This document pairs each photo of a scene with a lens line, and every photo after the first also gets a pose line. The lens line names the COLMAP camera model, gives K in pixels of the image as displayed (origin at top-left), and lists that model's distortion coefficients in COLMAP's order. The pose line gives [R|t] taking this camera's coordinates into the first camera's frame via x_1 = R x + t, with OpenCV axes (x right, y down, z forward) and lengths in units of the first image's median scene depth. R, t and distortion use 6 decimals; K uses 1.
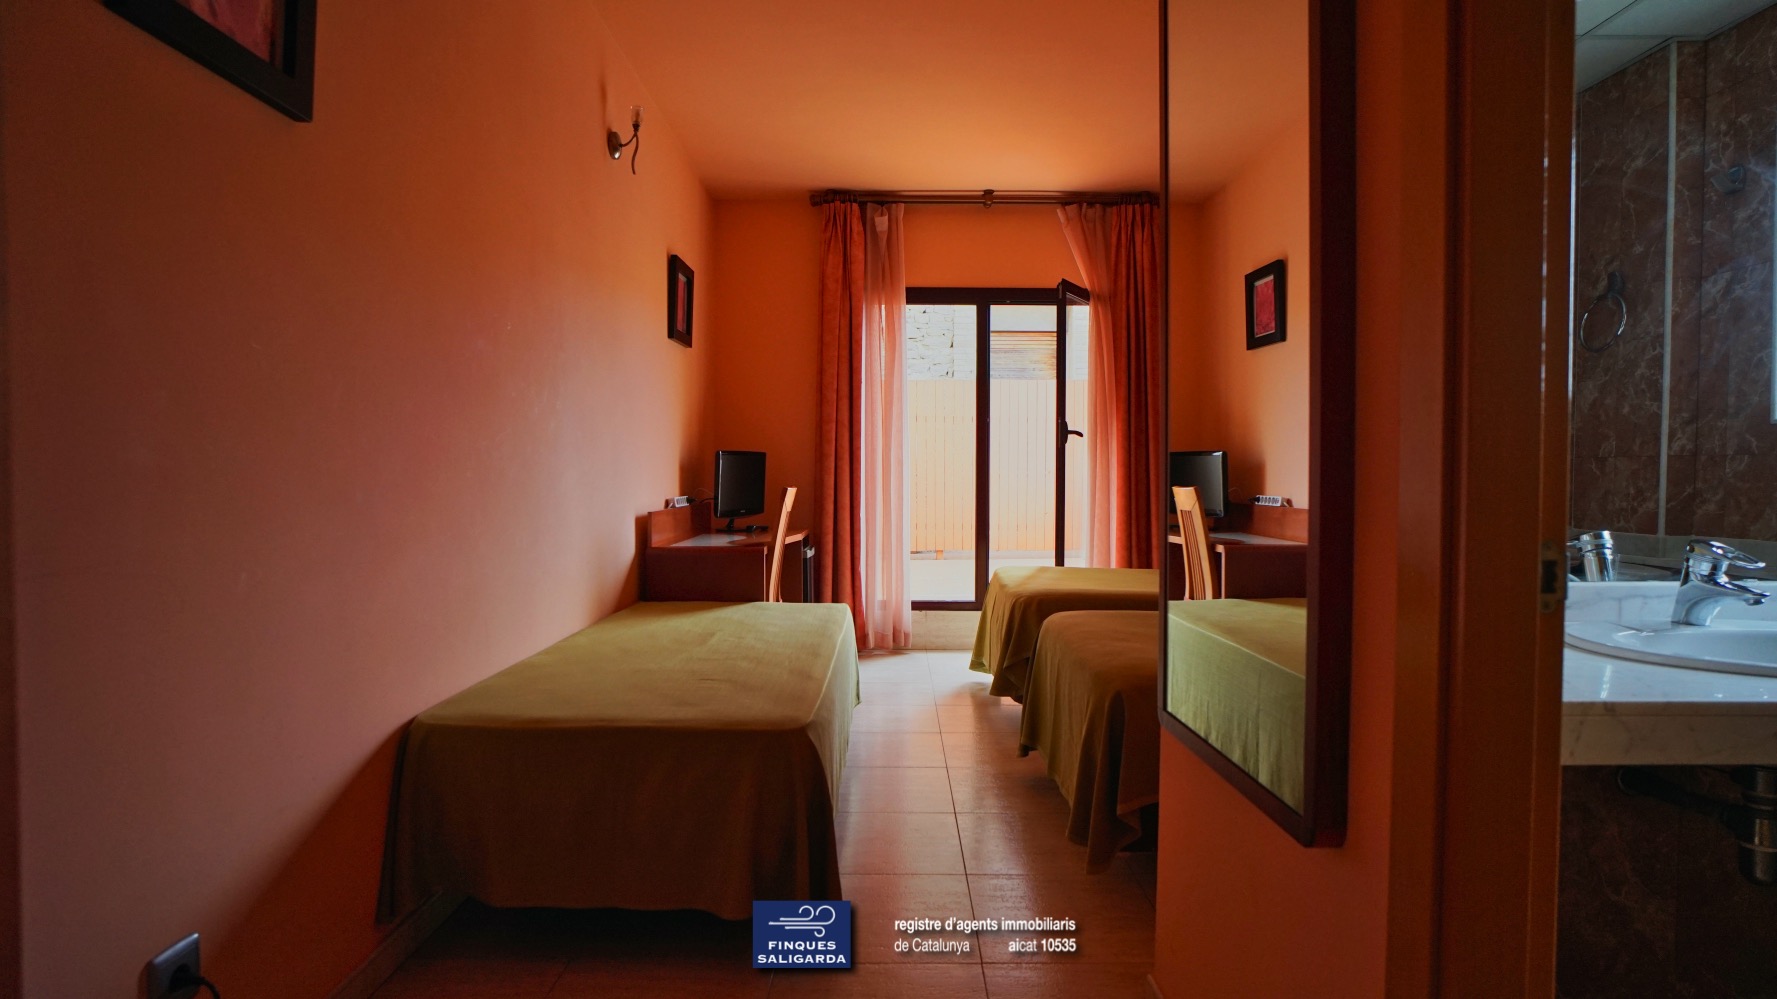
lens RADIAL K [[917.8, 0, 896.7], [0, 917.8, 497.9], [0, 0, 1]] dist [-0.052753, 0.025371]
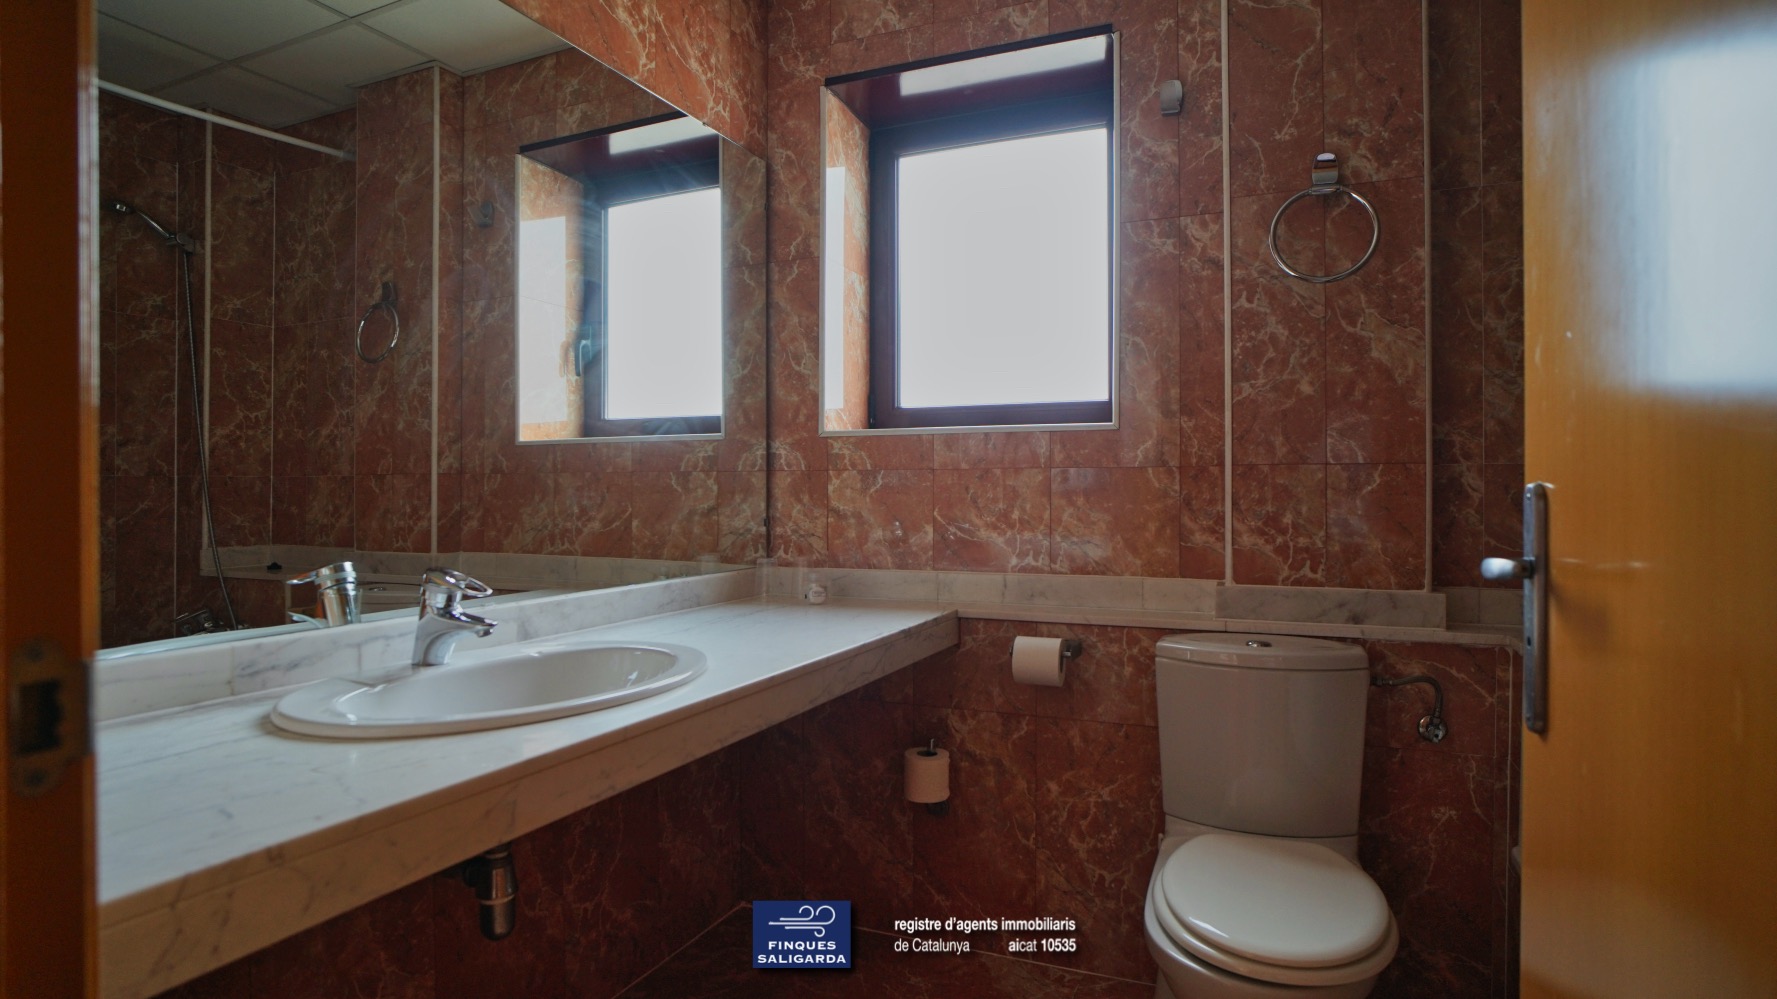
lens RADIAL K [[917.8, 0, 896.7], [0, 917.8, 497.9], [0, 0, 1]] dist [-0.052753, 0.025371]
pose [[0.408170, -0.009572, 0.912856, 0.148297], [0.026906, 0.999637, -0.001549, -0.004810], [-0.912509, 0.025194, 0.408279, 0.120063]]
